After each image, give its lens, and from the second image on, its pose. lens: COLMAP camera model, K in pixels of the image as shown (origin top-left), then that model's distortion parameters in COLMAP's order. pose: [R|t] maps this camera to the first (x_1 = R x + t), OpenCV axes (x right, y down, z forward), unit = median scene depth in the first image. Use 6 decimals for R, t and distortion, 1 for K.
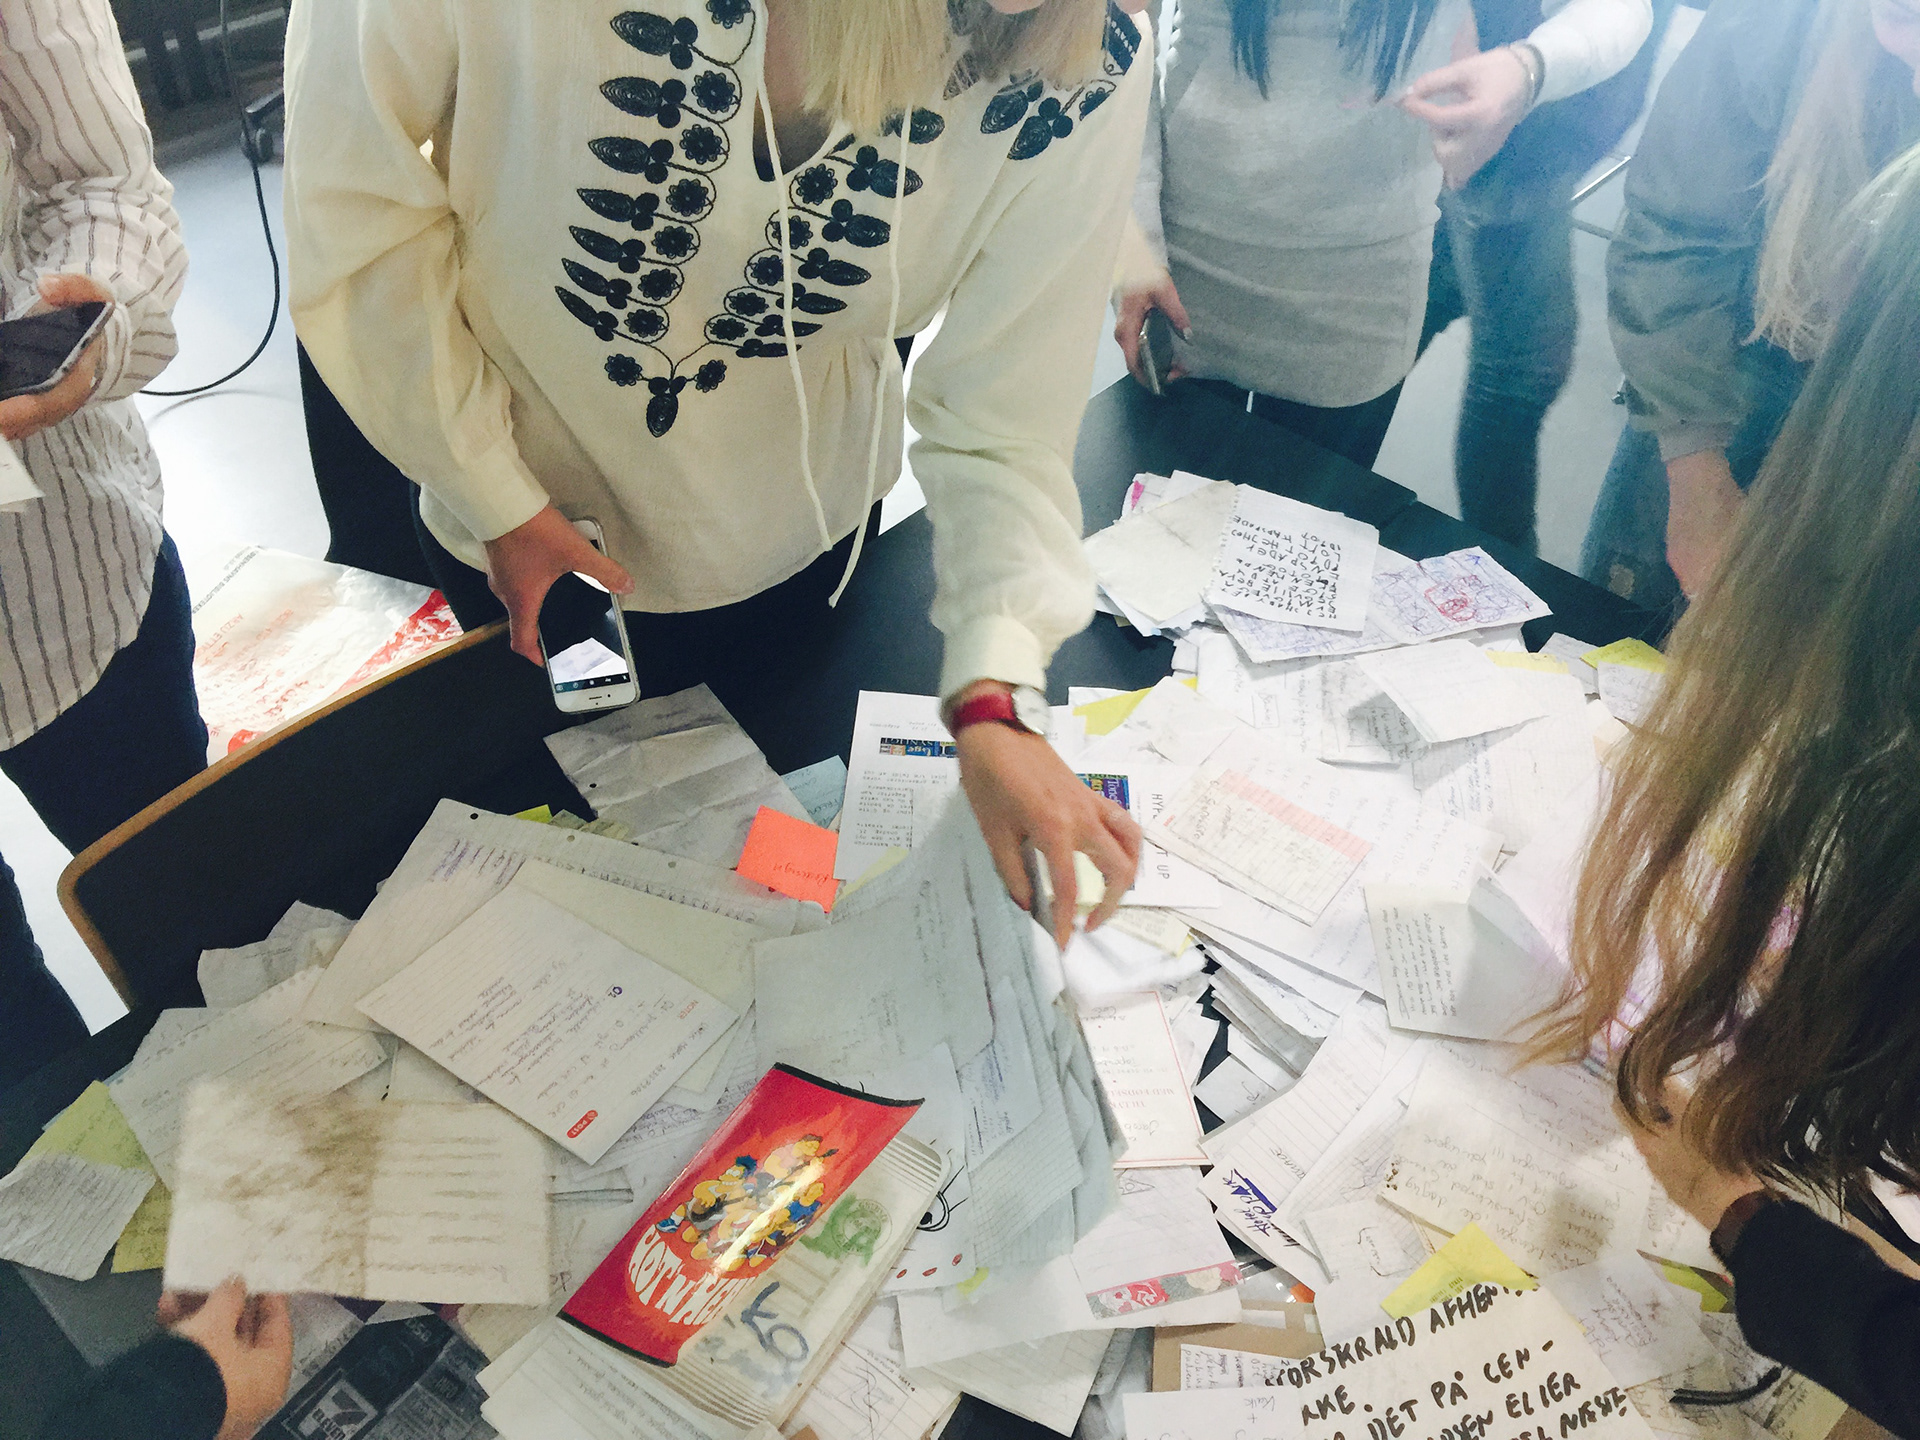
lens RADIAL K [[1504.4, 0, 960.0], [0, 1504.4, 720.0], [0, 0, 1]] dist [0.064469, -0.086412]
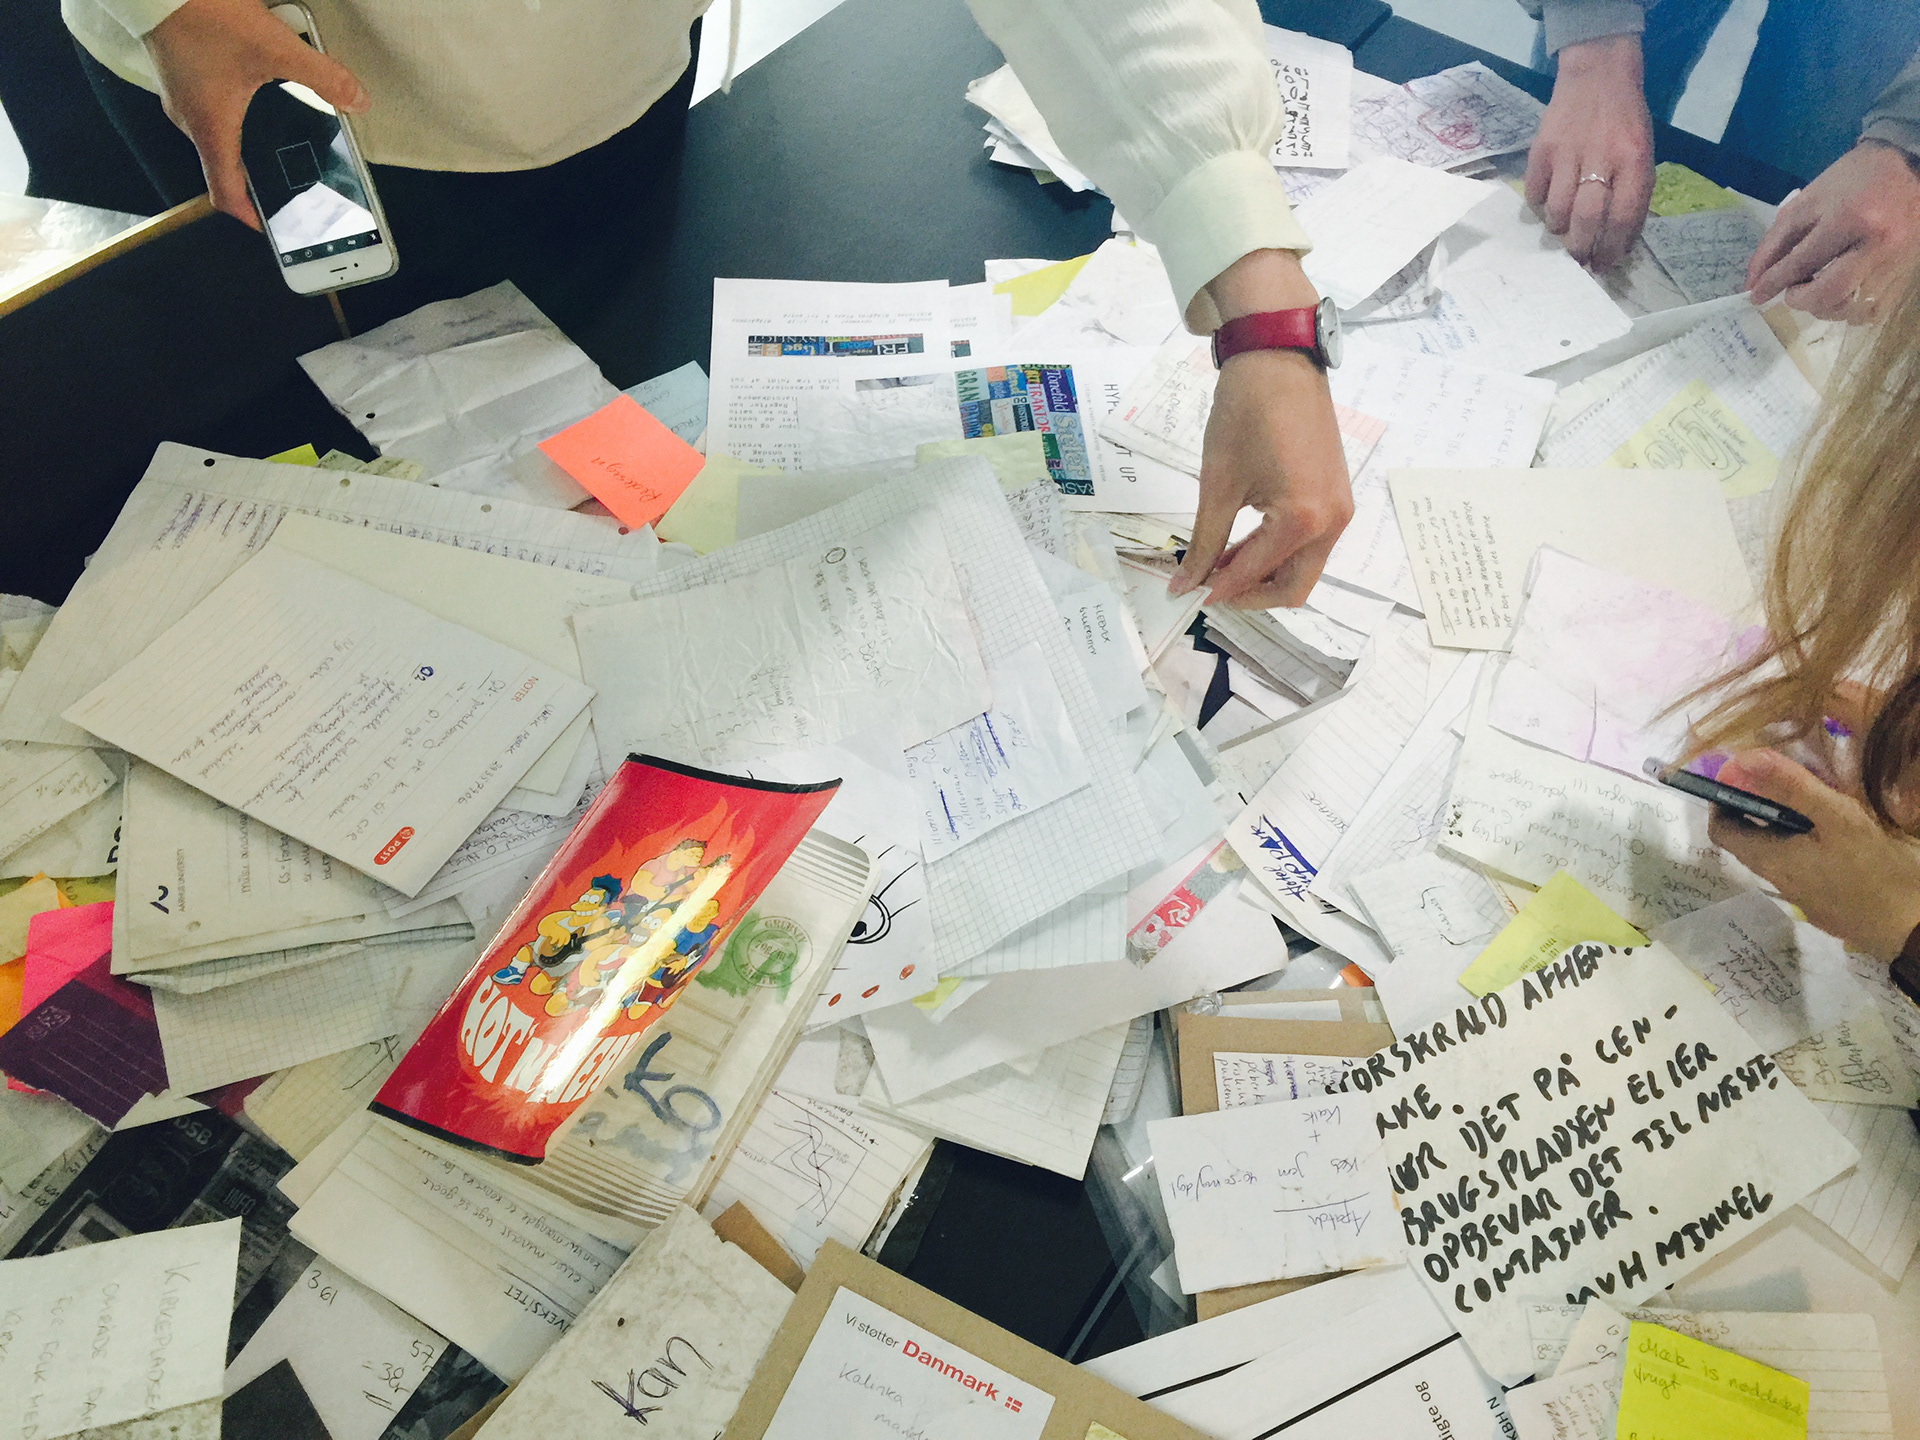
lens RADIAL K [[1504.4, 0, 960.0], [0, 1504.4, 720.0], [0, 0, 1]] dist [0.064469, -0.086412]
pose [[0.994103, -0.076137, 0.077223, -0.028368], [0.059548, 0.978382, 0.198045, 0.081912], [-0.090632, -0.192278, 0.977146, 0.281338]]
